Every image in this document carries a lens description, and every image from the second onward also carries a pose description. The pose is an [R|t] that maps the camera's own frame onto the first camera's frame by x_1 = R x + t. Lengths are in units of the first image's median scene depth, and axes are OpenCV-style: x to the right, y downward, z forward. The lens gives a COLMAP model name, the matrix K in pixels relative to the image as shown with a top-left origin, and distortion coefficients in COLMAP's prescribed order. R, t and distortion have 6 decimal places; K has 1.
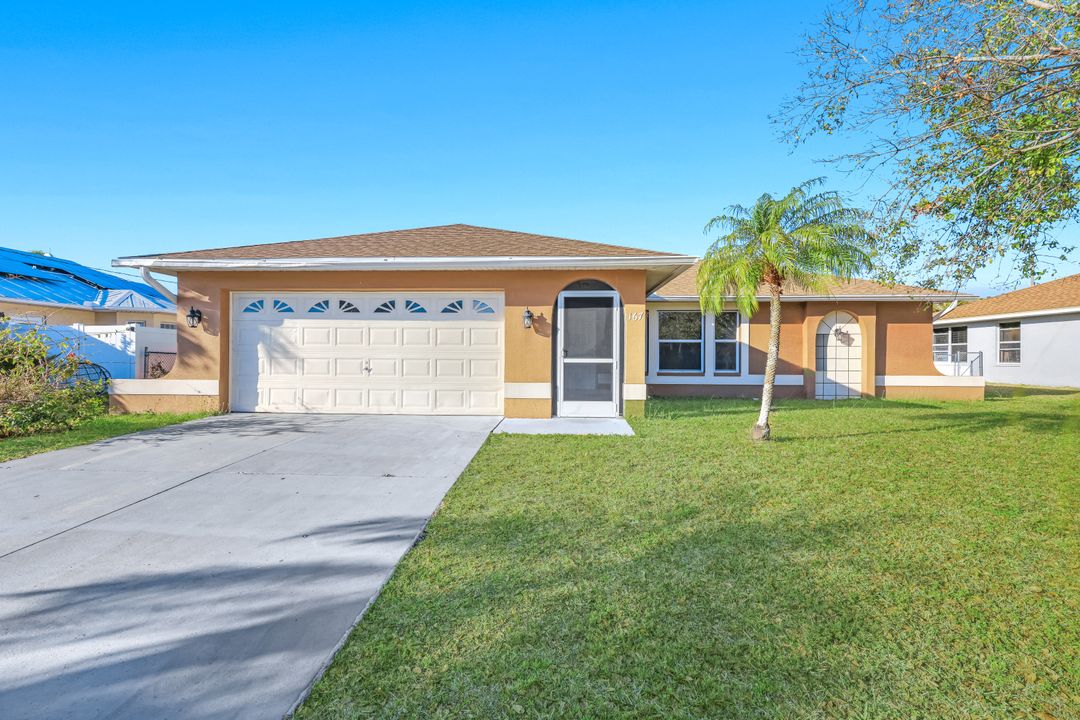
lens RADIAL K [[438.3, 0, 540.0], [0, 438.3, 356.2], [0, 0, 1]] dist [0.003050, 0.000294]
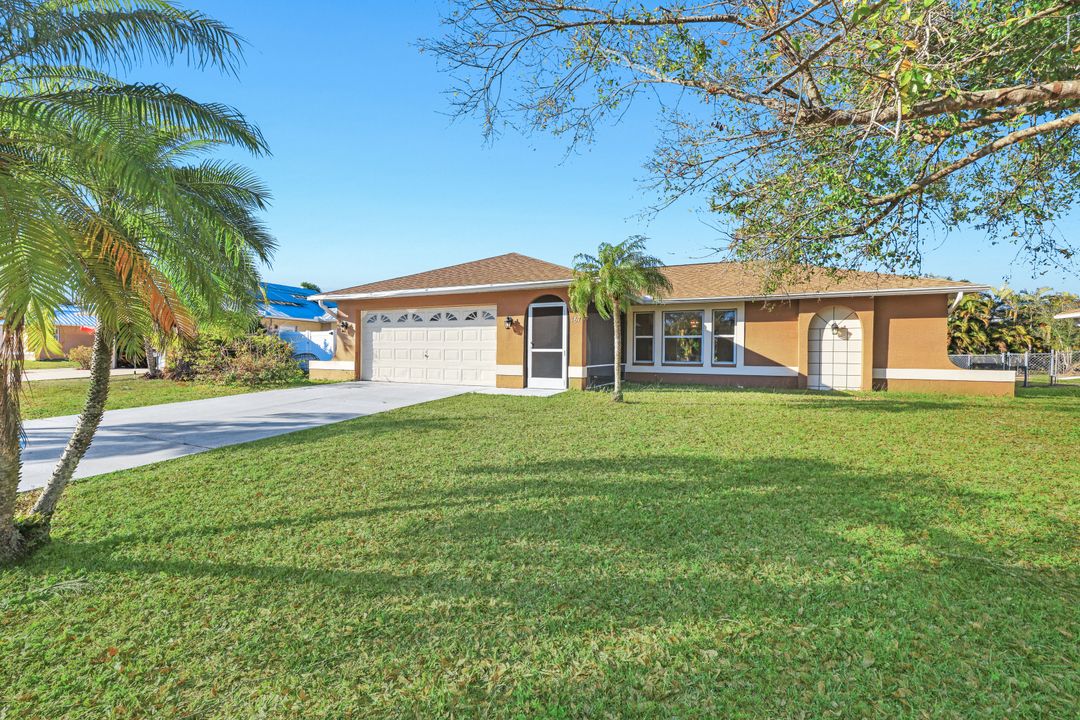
lens RADIAL K [[438.3, 0, 540.0], [0, 438.3, 356.2], [0, 0, 1]] dist [0.003050, 0.000294]
pose [[0.931756, 0.005044, -0.363051, 0.596045], [-0.005280, 0.999986, 0.000342, 0.028178], [0.363047, 0.001599, 0.931769, -0.365089]]
